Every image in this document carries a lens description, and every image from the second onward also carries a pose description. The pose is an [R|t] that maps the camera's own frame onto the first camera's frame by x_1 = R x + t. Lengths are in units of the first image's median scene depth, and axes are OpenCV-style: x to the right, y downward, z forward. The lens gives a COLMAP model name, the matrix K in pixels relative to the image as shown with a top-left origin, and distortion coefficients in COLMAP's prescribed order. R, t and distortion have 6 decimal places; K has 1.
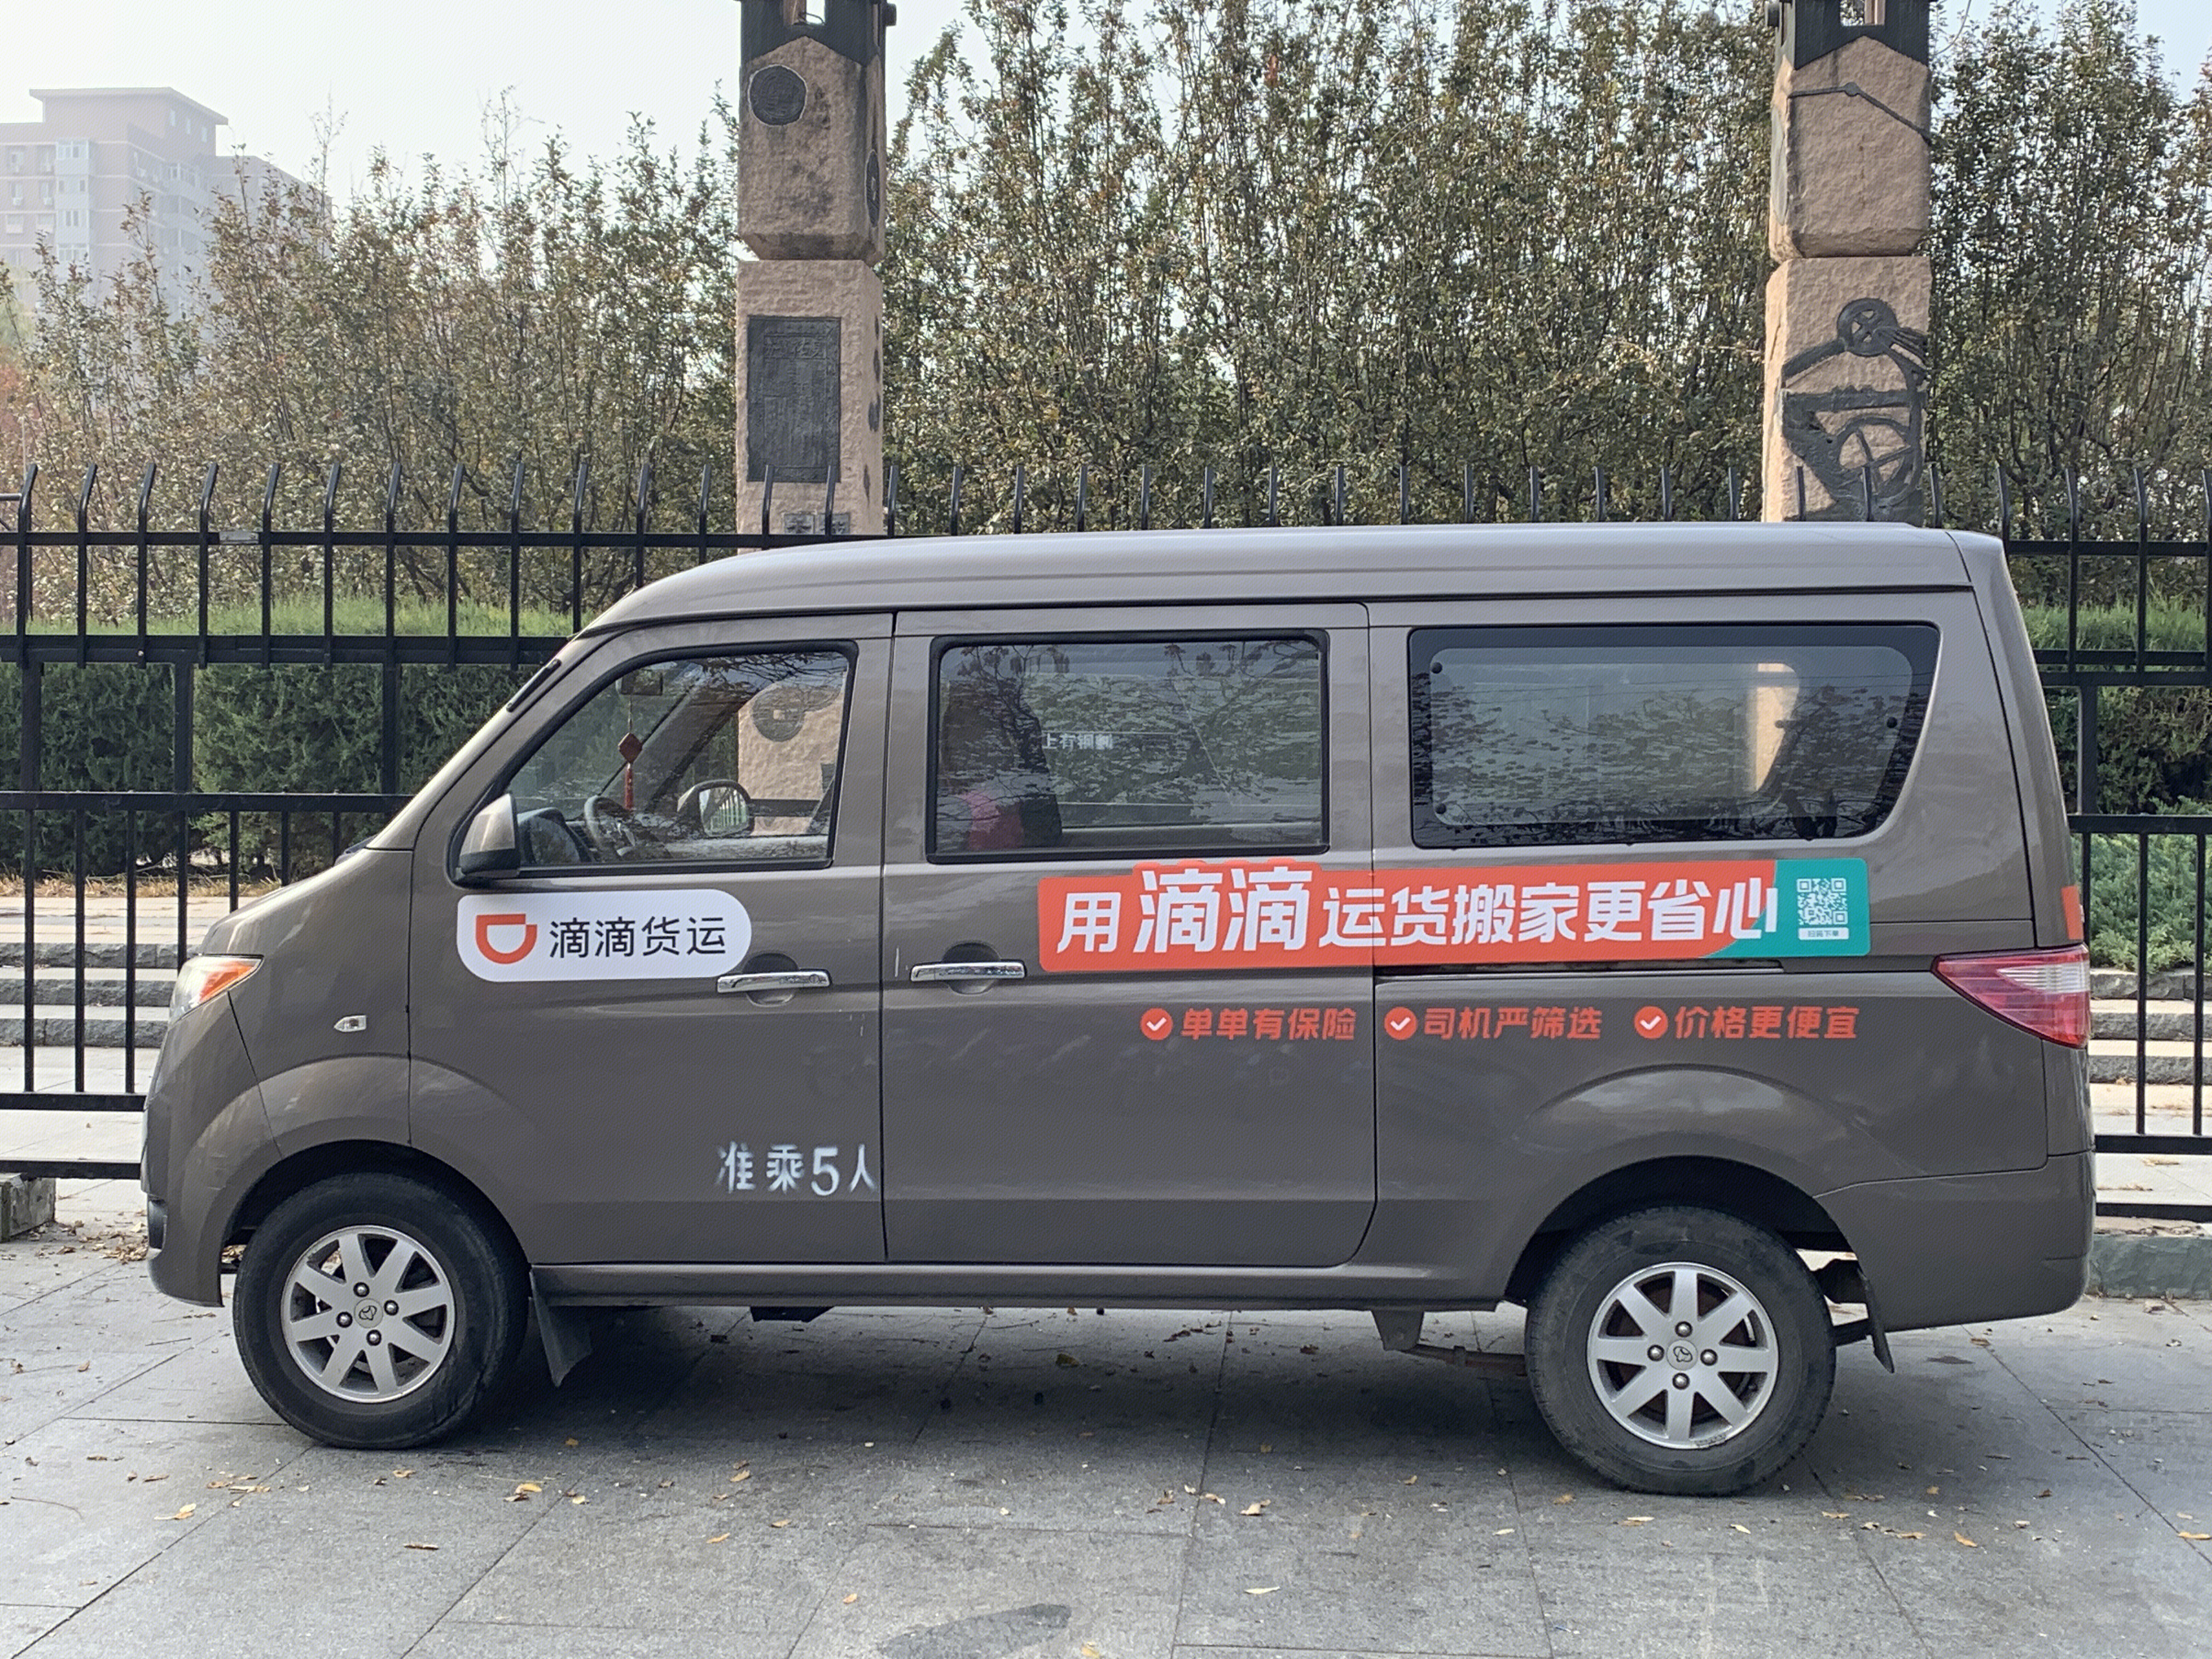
lens RADIAL K [[2807.0, 0, 1106.0], [0, 2807.0, 829.5], [0, 0, 1]] dist [0.134126, -0.446839]
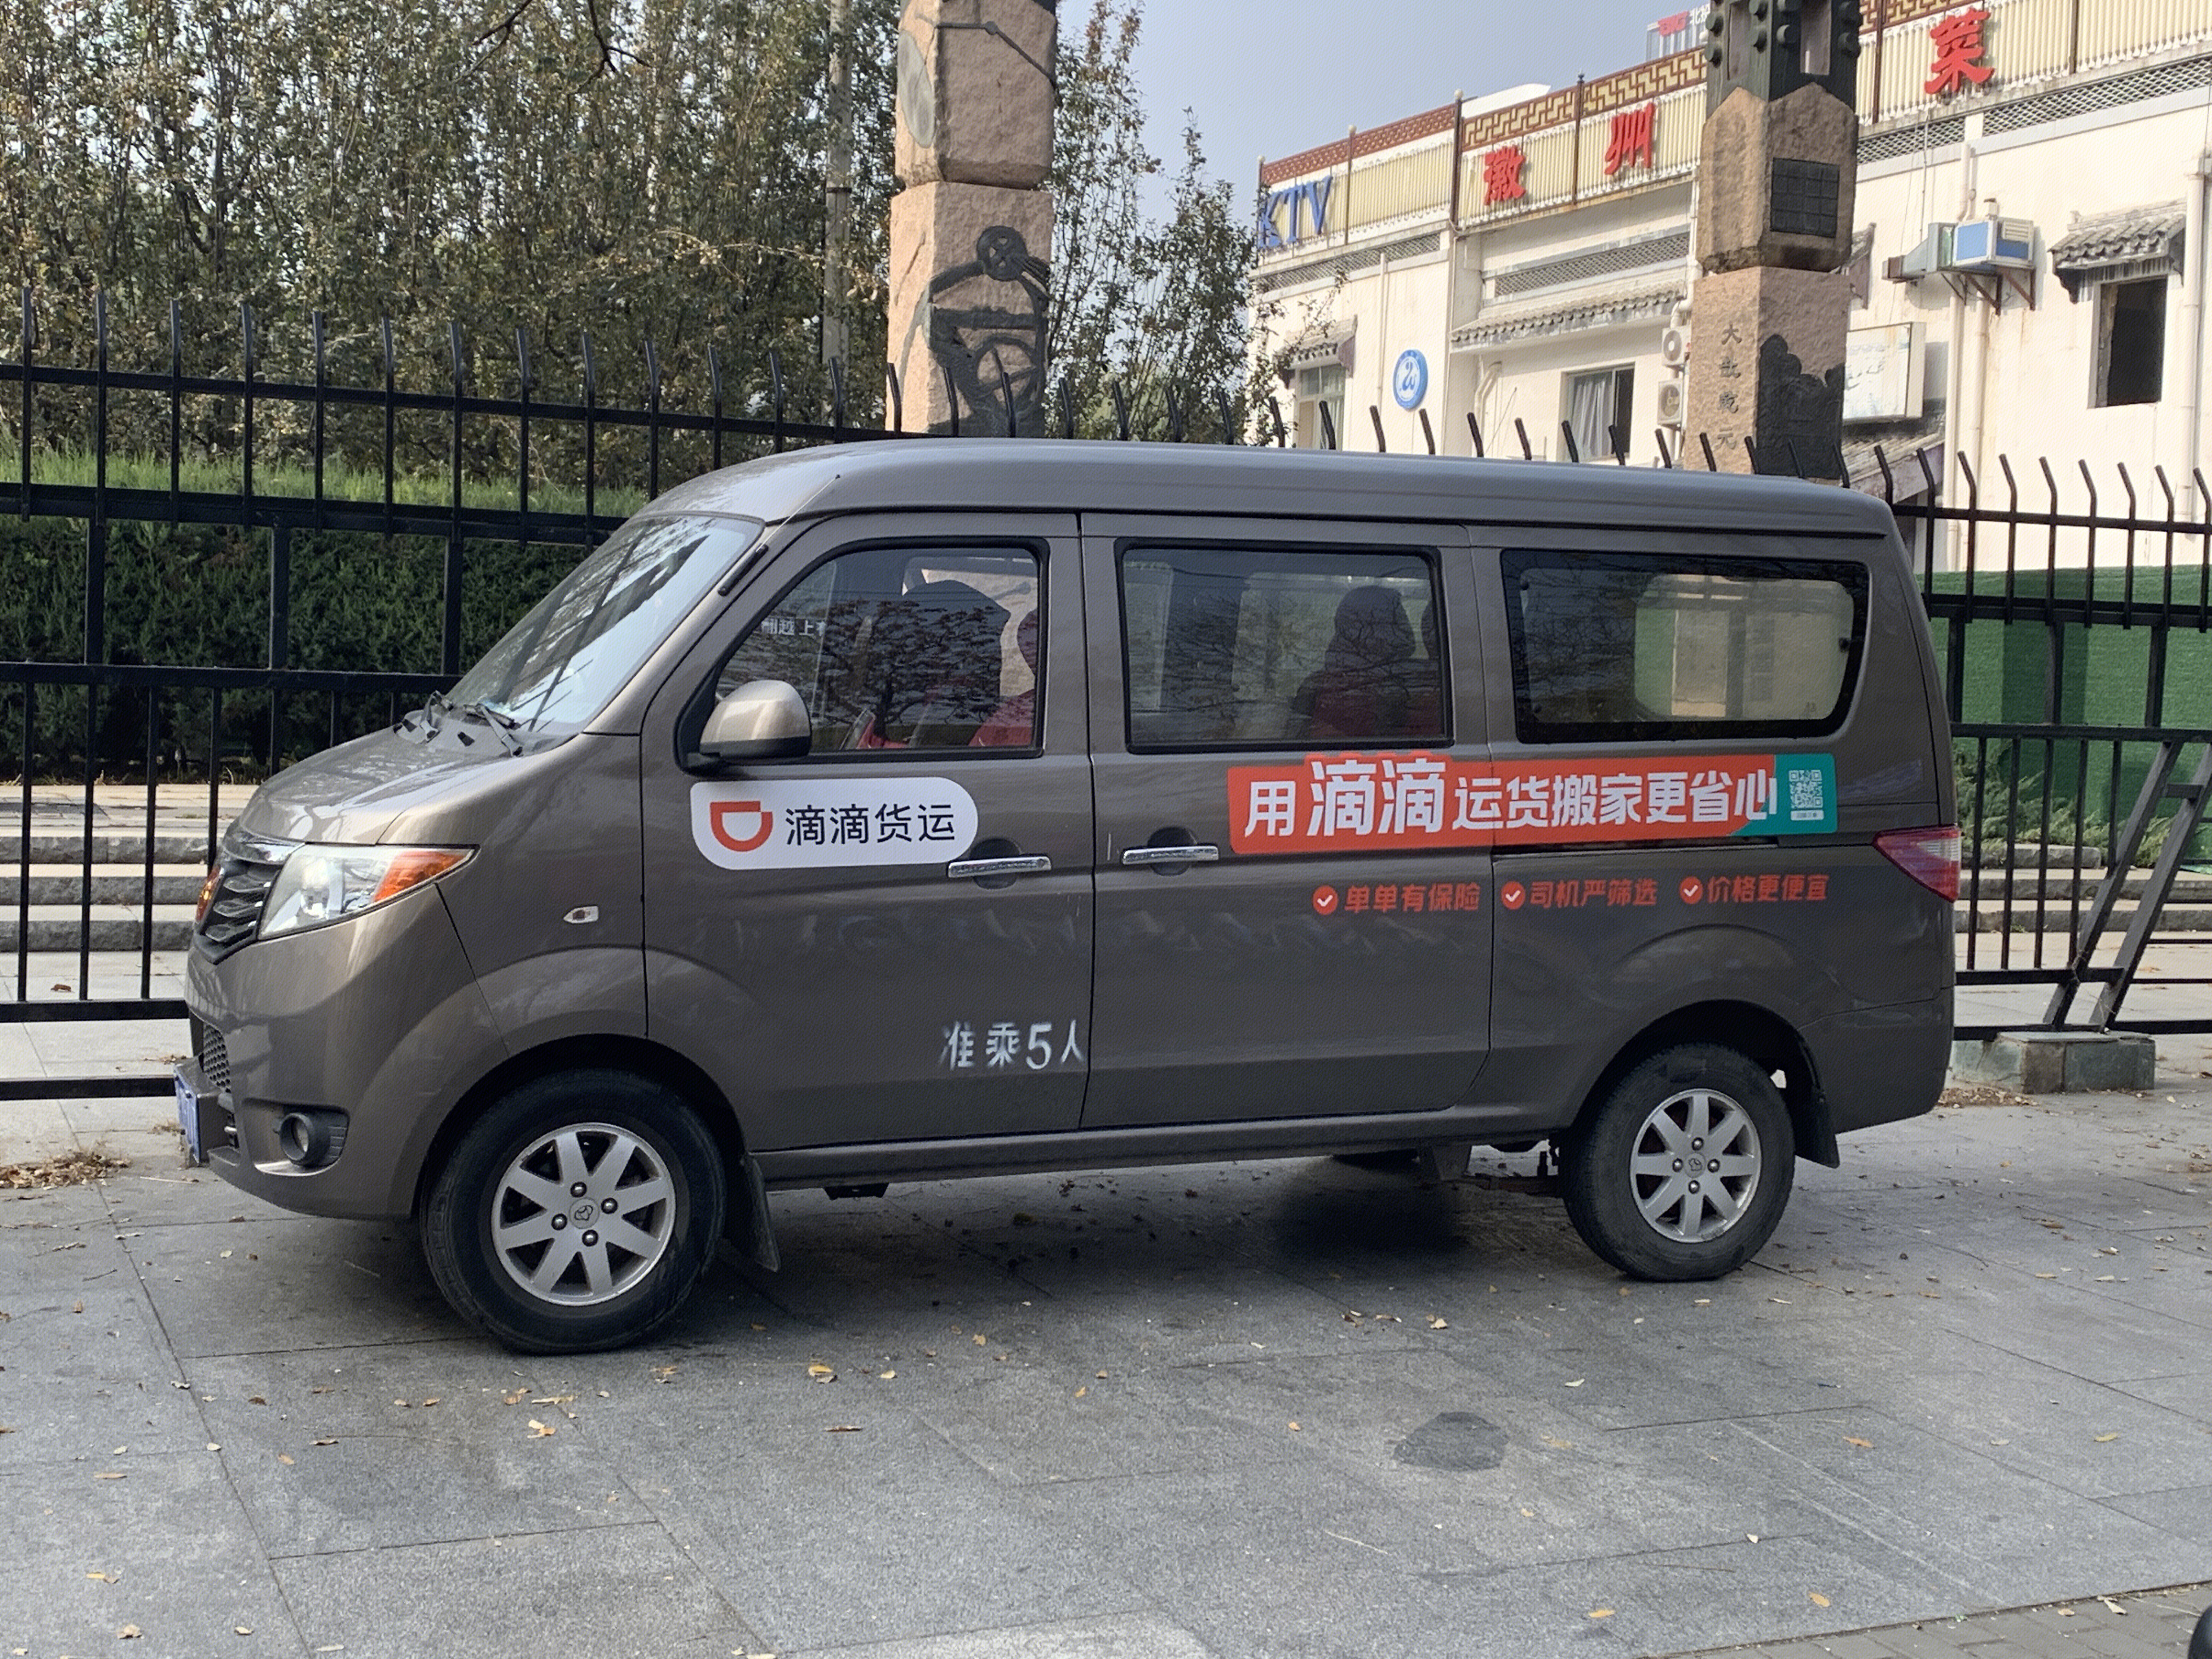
lens RADIAL K [[2807.0, 0, 1106.0], [0, 2807.0, 829.5], [0, 0, 1]] dist [0.134126, -0.446839]
pose [[0.871719, -0.006901, 0.489958, -0.596403], [-0.014597, 0.999091, 0.040043, -0.001624], [-0.489789, -0.042058, 0.870826, 0.080076]]
